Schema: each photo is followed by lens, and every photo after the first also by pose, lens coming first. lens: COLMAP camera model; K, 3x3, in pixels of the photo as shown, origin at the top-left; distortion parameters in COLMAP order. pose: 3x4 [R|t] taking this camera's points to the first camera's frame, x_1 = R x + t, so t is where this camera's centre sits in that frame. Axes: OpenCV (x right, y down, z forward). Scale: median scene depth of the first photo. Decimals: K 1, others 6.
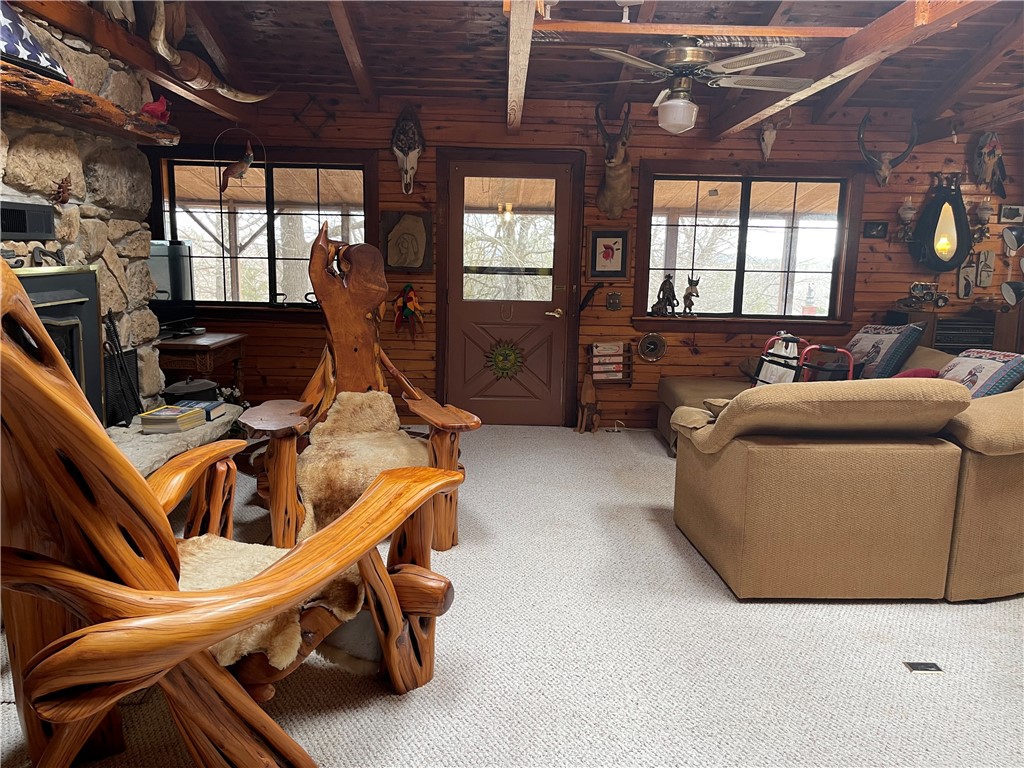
lens RADIAL K [[773.6, 0, 511.3], [0, 773.6, 385.0], [0, 0, 1]] dist [0.064369, -0.075495]
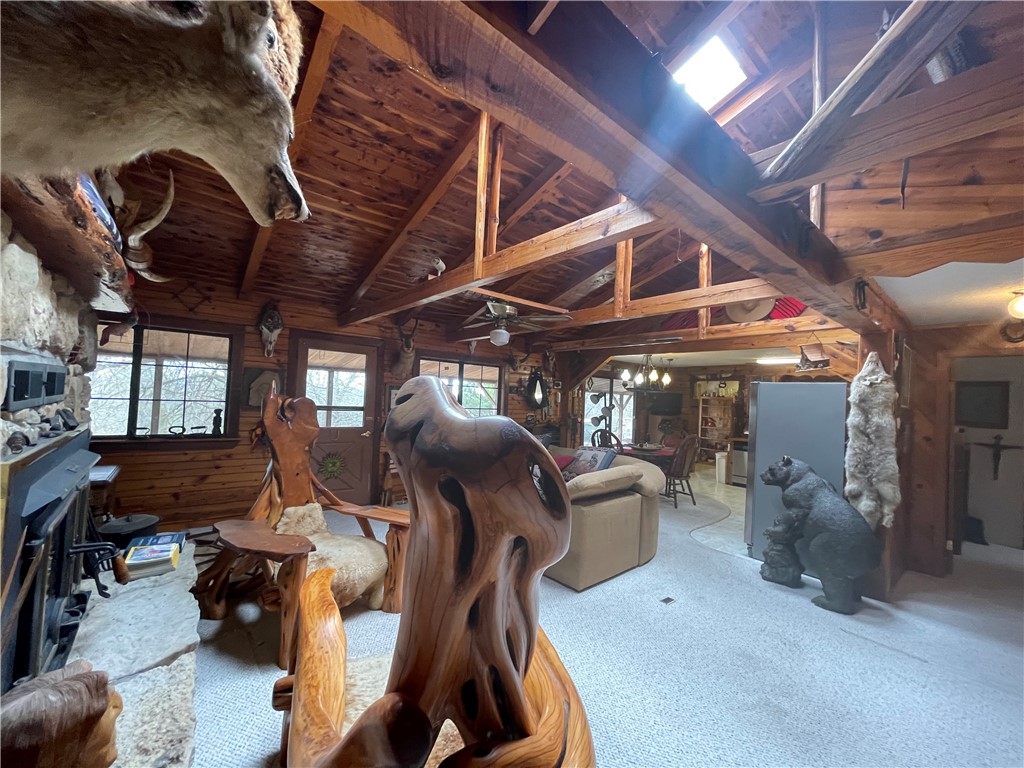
lens RADIAL K [[412.3, 0, 508.3], [0, 412.3, 386.2], [0, 0, 1]] dist [0.000450, 0.001410]
pose [[0.780559, 0.031239, 0.624301, -0.263820], [0.074276, 0.987039, -0.142256, -0.048501], [-0.620654, 0.157409, 0.768122, 0.135308]]
